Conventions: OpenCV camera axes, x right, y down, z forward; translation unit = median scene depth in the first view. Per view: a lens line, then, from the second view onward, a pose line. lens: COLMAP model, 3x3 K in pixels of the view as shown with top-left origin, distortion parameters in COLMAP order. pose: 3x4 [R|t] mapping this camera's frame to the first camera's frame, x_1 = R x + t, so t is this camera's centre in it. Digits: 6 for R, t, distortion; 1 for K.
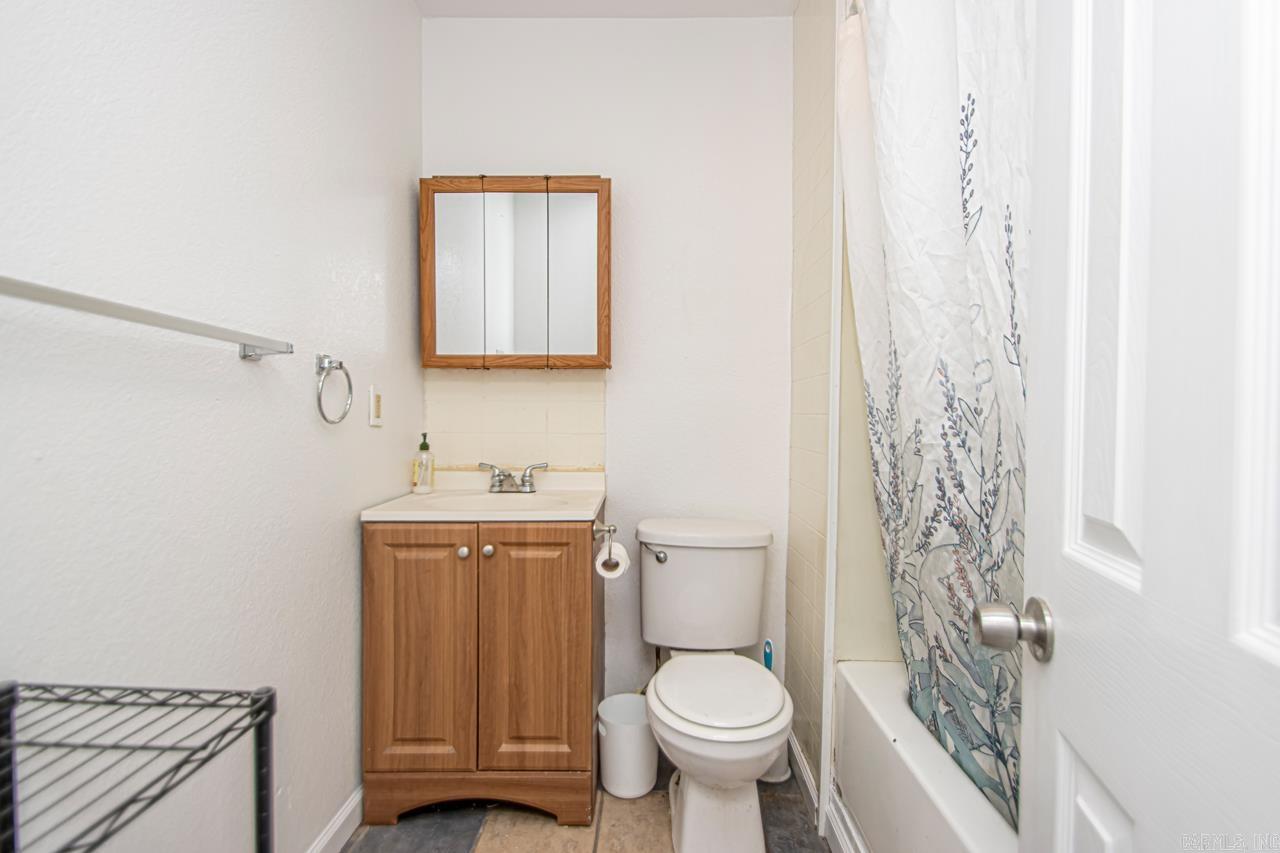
lens RADIAL K [[623.9, 0, 654.3], [0, 623.9, 423.6], [0, 0, 1]] dist [0.022417, -0.022031]
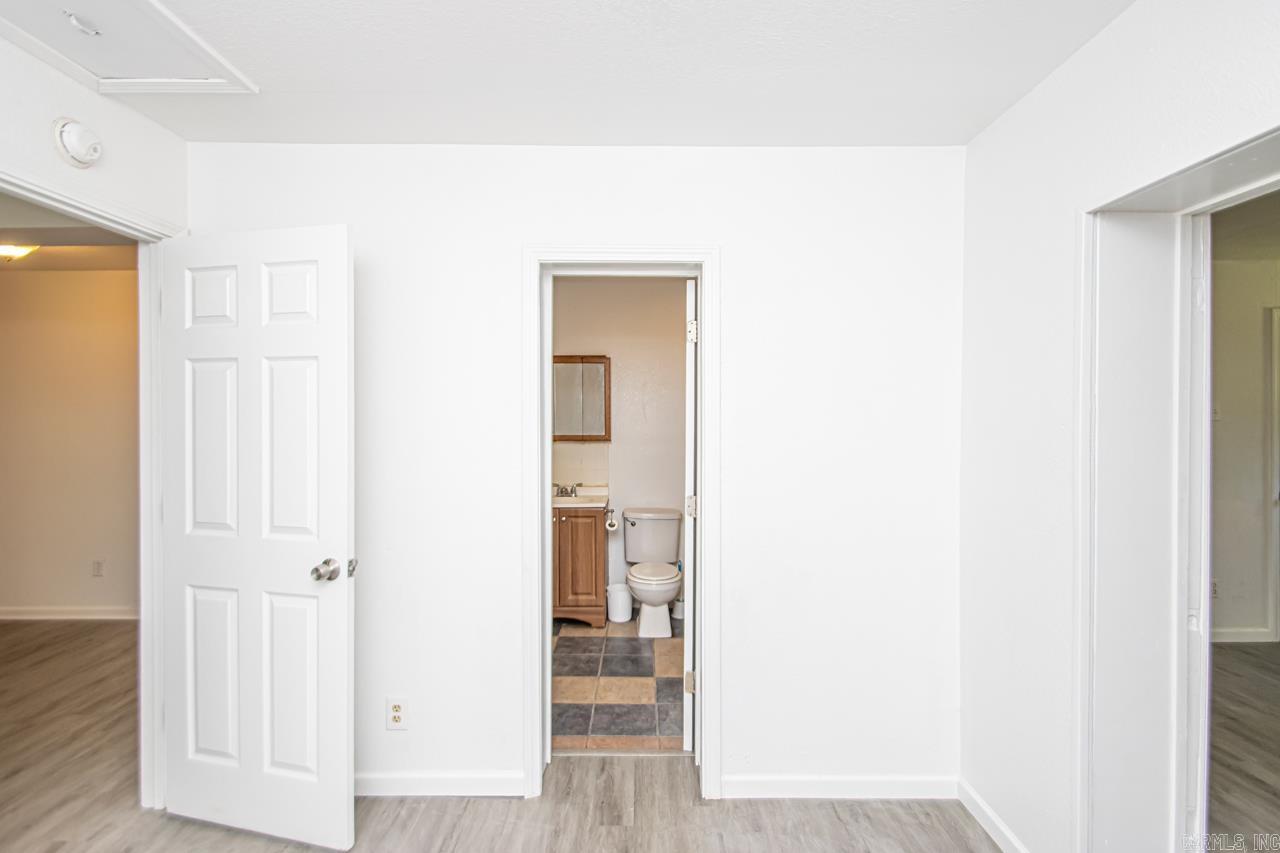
lens RADIAL K [[623.9, 0, 654.3], [0, 623.9, 423.6], [0, 0, 1]] dist [0.022417, -0.022031]
pose [[0.999847, -0.006185, 0.016335, 0.062642], [0.006282, 0.999963, -0.005853, -0.164793], [-0.016298, 0.005955, 0.999849, -1.516439]]
